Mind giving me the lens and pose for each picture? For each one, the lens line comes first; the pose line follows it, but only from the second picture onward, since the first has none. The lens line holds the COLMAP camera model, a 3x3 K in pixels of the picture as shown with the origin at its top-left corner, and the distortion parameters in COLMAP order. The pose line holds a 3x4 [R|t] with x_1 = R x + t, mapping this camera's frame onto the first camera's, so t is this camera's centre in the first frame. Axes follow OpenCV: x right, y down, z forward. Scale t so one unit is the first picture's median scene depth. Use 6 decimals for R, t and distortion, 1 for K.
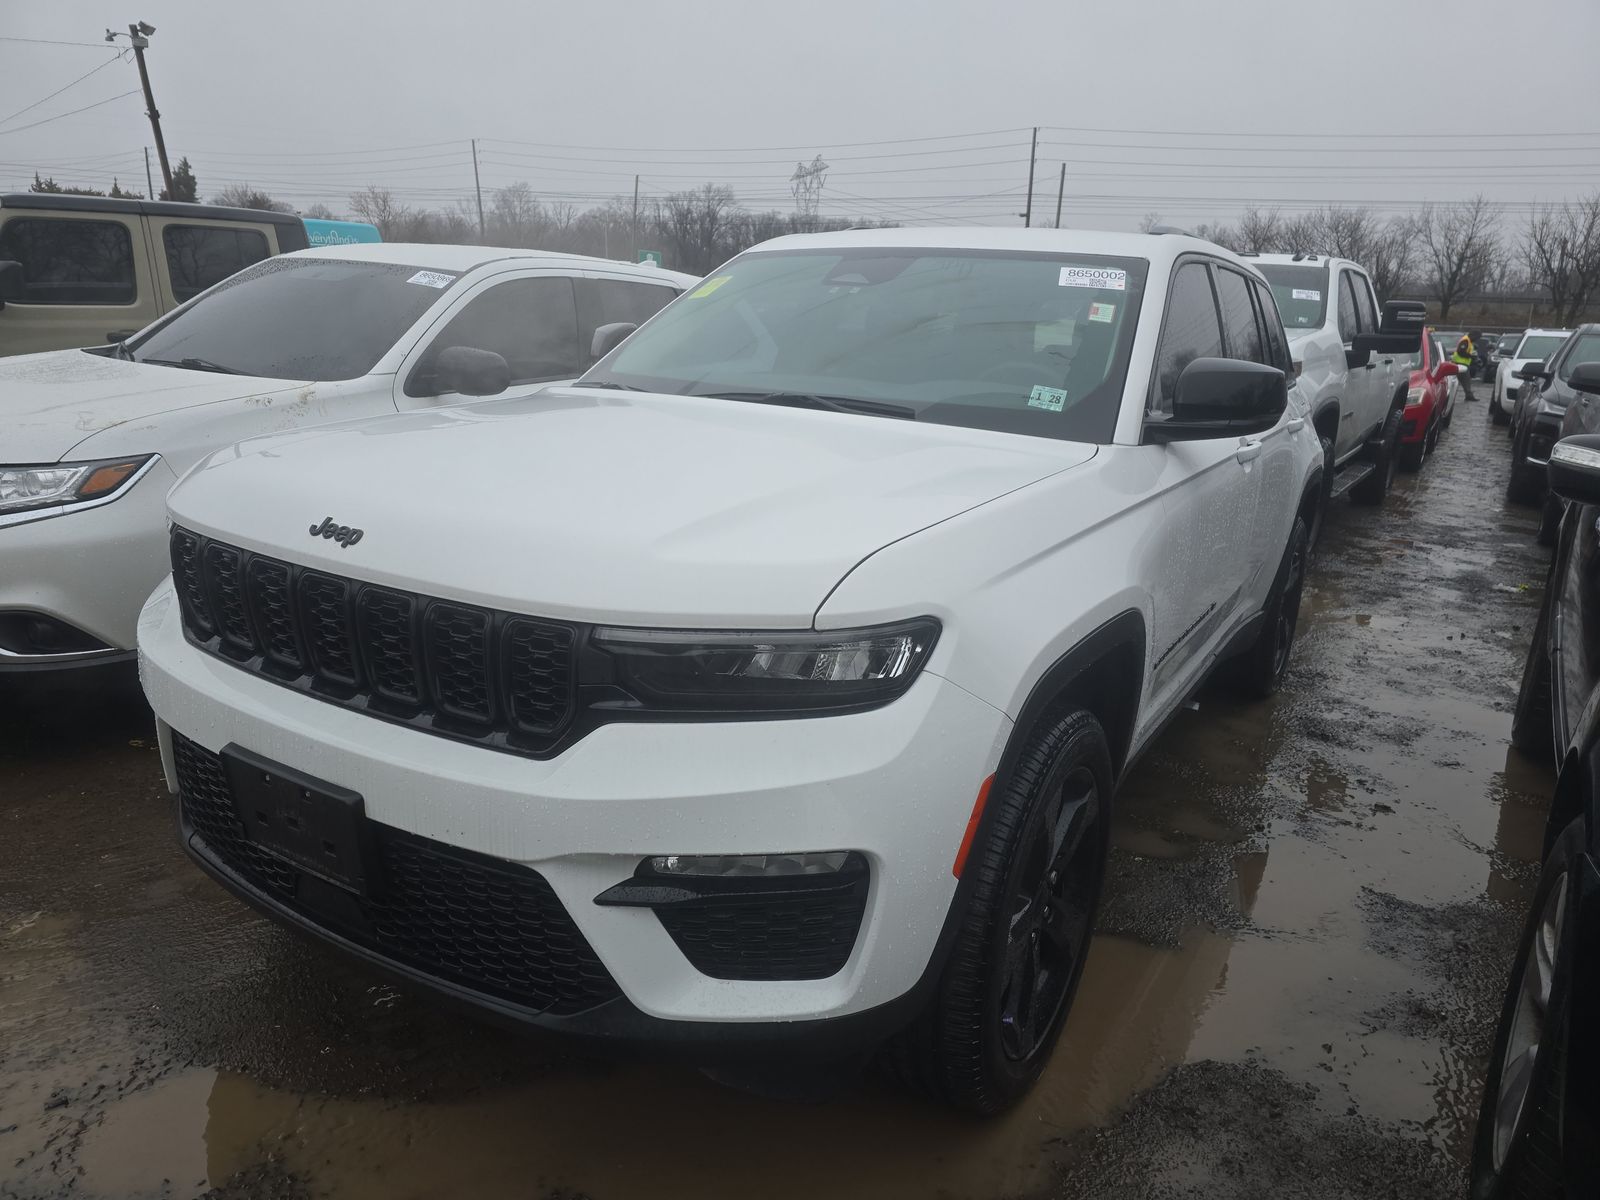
lens RADIAL K [[1068.8, 0, 785.4], [0, 1068.8, 597.5], [0, 0, 1]] dist [0.063826, -0.055119]
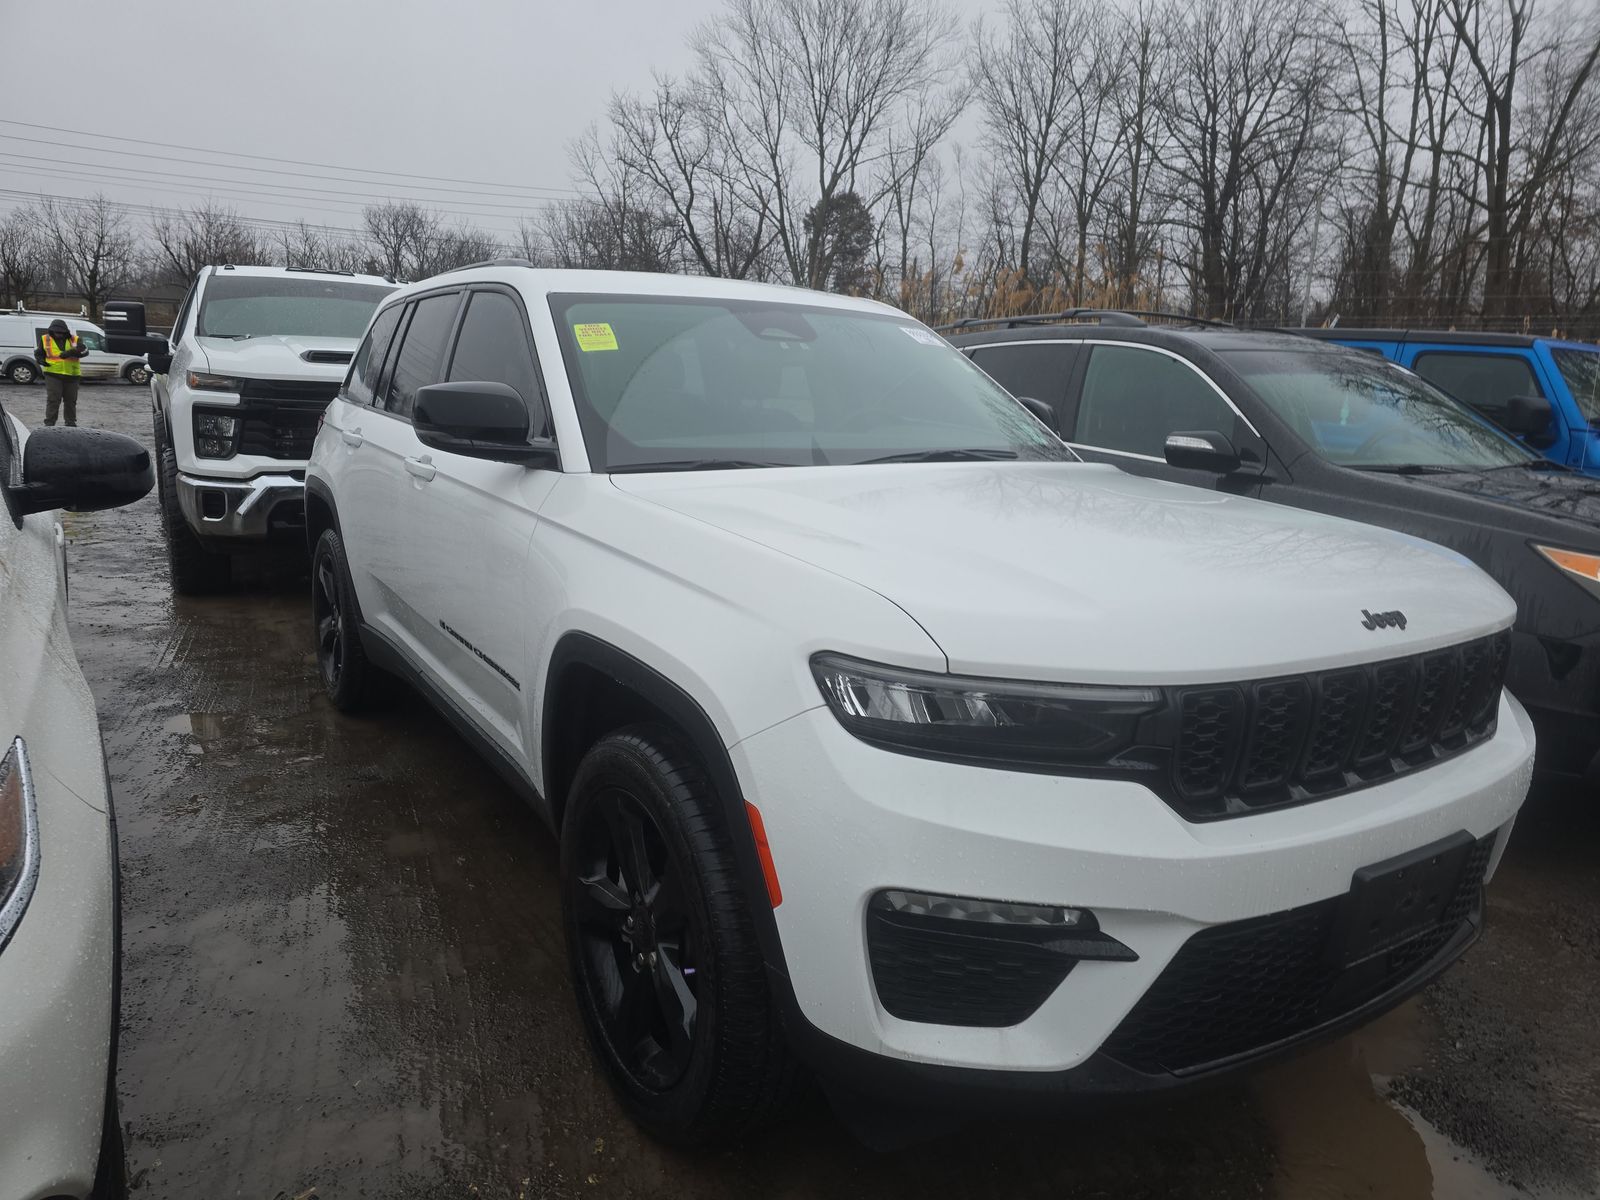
lens RADIAL K [[1068.8, 0, 785.4], [0, 1068.8, 597.5], [0, 0, 1]] dist [0.063826, -0.055119]
pose [[0.434775, -0.218043, 0.873744, -1.058521], [0.214831, 0.967345, 0.134501, -0.232574], [-0.874539, 0.129230, 0.467420, 0.677084]]
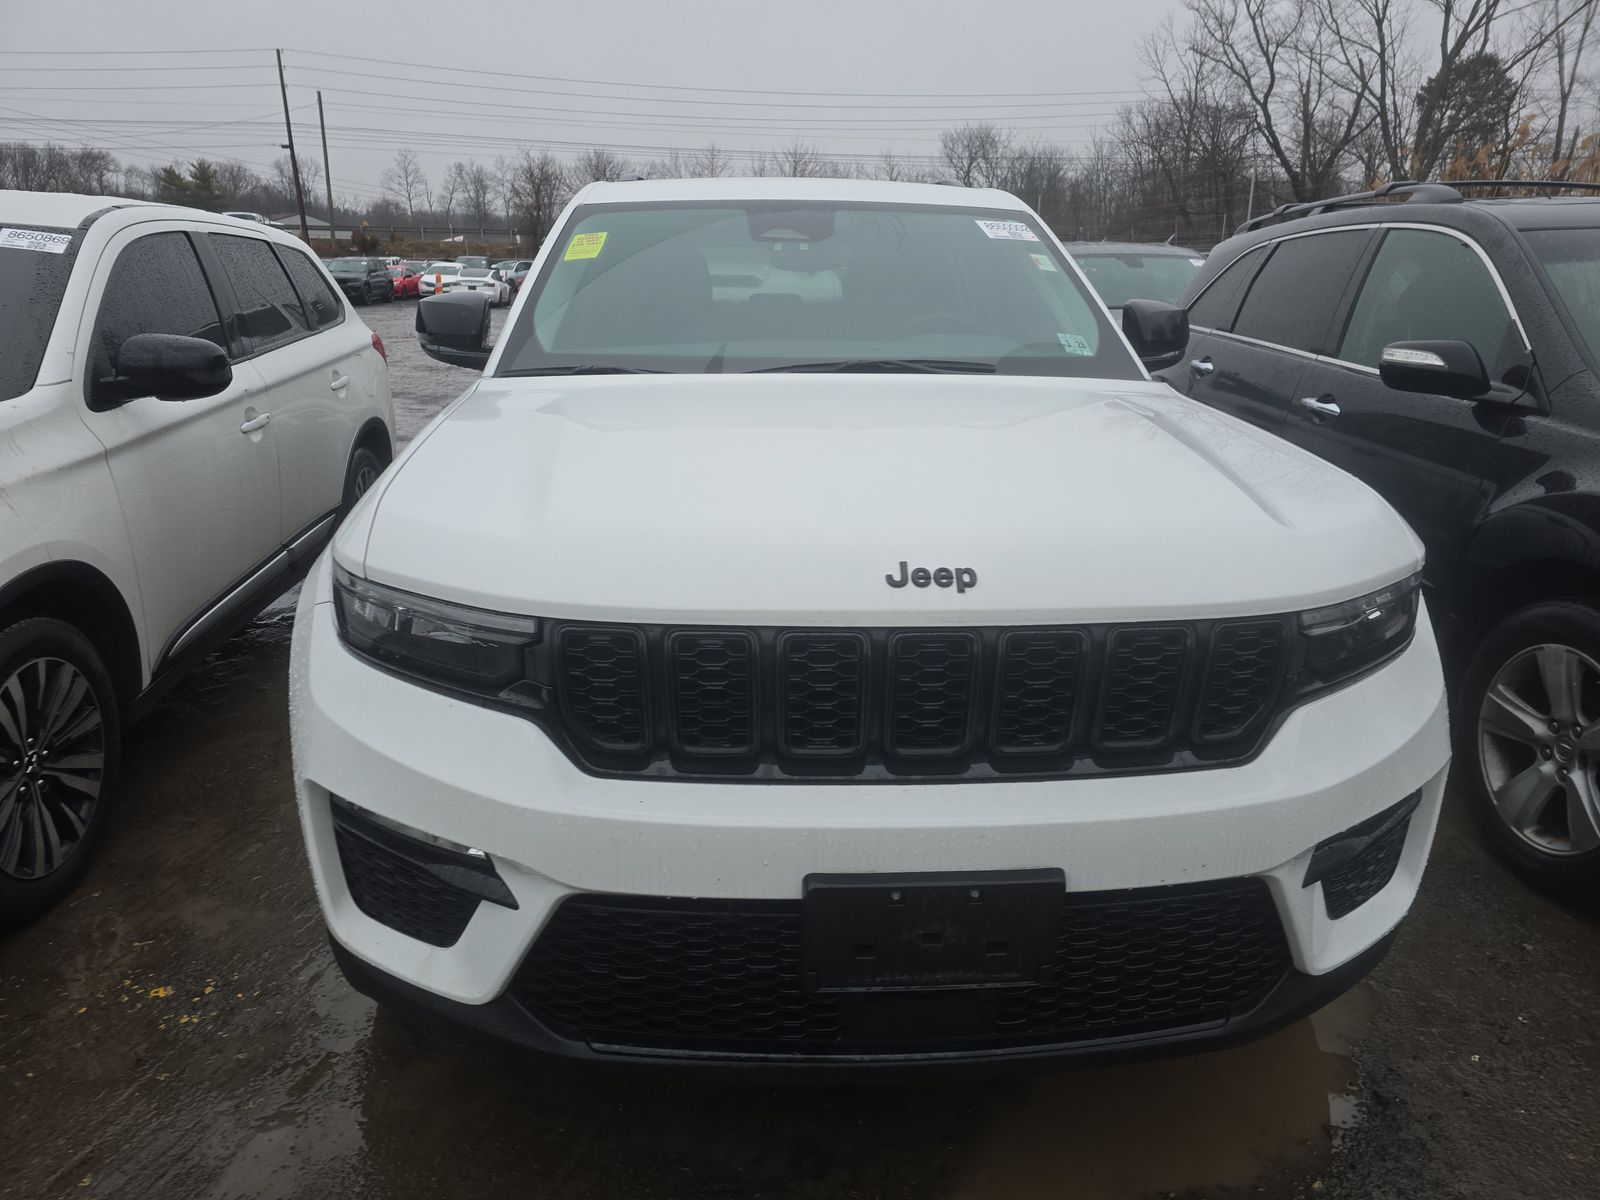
lens RADIAL K [[1068.8, 0, 785.4], [0, 1068.8, 597.5], [0, 0, 1]] dist [0.063826, -0.055119]
pose [[0.810941, -0.205817, 0.547735, -0.635307], [0.177479, 0.978515, 0.104923, -0.100133], [-0.557562, 0.012125, 0.830047, 0.262340]]
